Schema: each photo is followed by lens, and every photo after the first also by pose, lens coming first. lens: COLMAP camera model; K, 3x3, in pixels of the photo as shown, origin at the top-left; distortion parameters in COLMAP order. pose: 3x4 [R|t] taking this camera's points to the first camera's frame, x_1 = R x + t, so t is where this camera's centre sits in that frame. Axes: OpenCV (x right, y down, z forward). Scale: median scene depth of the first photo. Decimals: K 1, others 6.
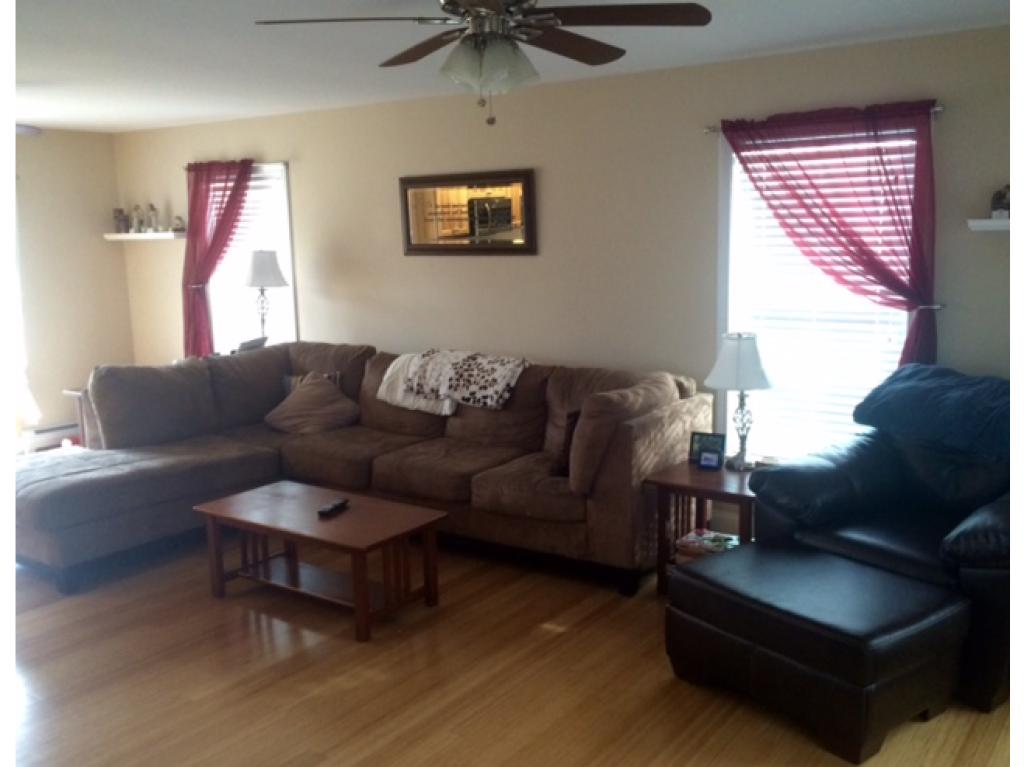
lens RADIAL K [[872.3, 0, 521.1], [0, 872.3, 387.7], [0, 0, 1]] dist [0.080310, -0.094159]
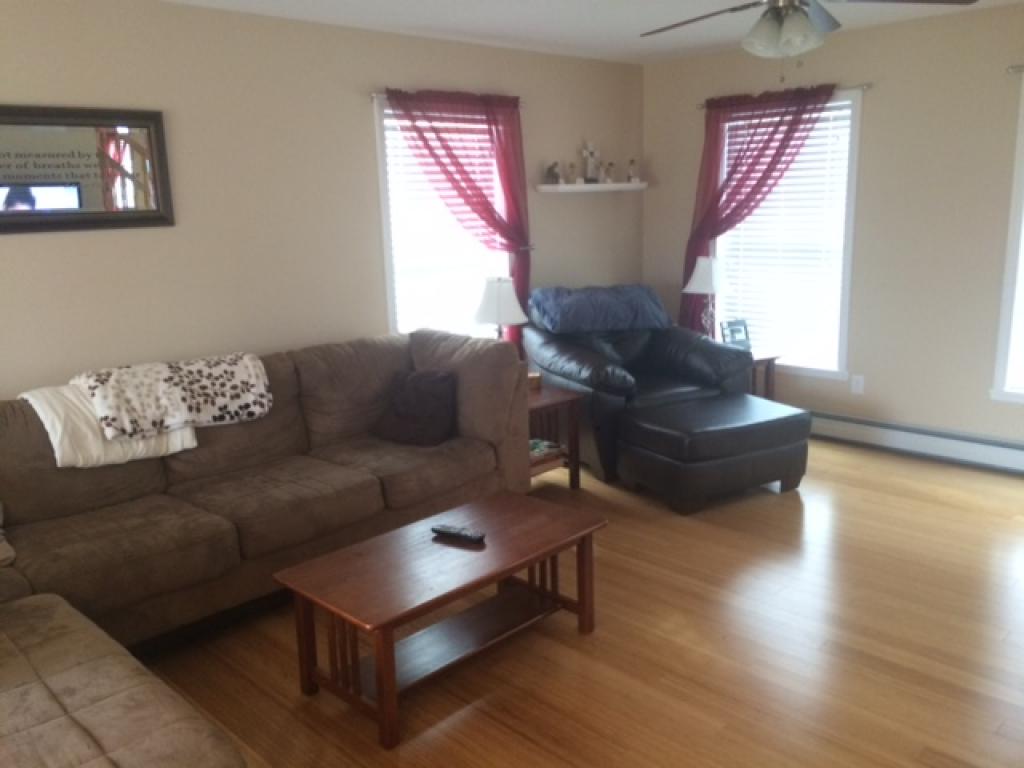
lens RADIAL K [[872.3, 0, 521.1], [0, 872.3, 388.2], [0, 0, 1]] dist [0.080310, -0.094159]
pose [[0.195761, -0.202433, 0.959530, -0.735063], [0.197945, 0.966478, 0.163515, -0.083733], [-0.960466, 0.157924, 0.229269, 0.579432]]
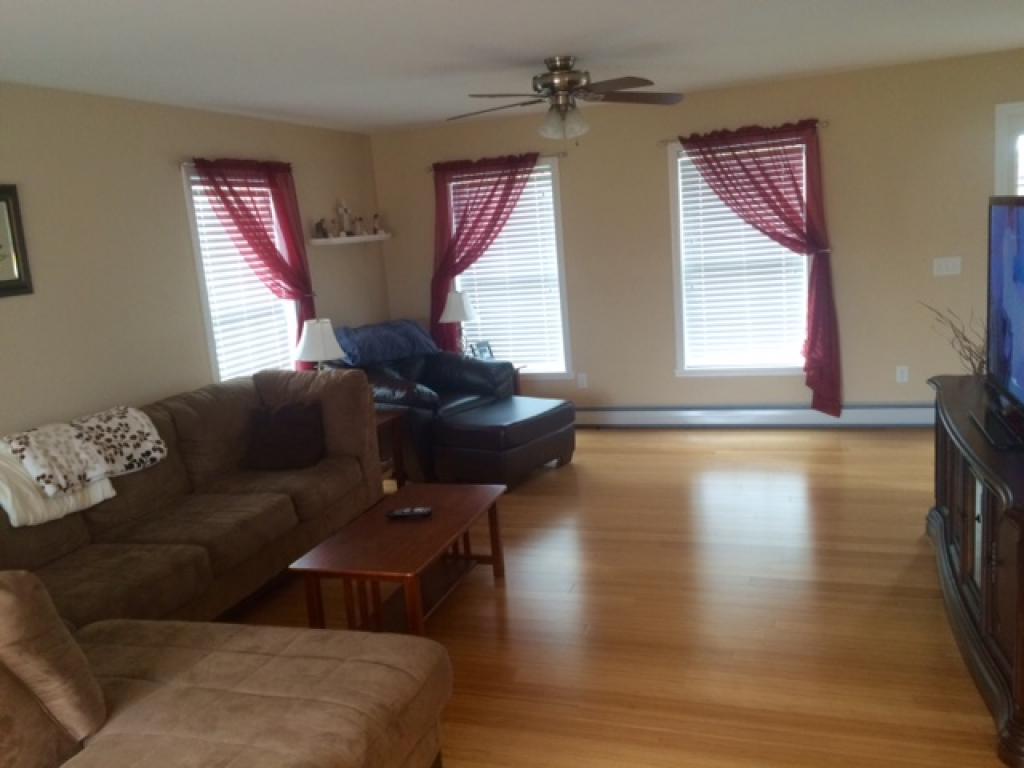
lens RADIAL K [[884.3, 0, 523.1], [0, 884.3, 387.5], [0, 0, 1]] dist [0.052360, -0.014059]
pose [[-0.266111, -0.140087, 0.953709, -0.929853], [0.249628, 0.945617, 0.208552, -0.135510], [-0.931059, 0.293570, -0.216670, 0.827967]]
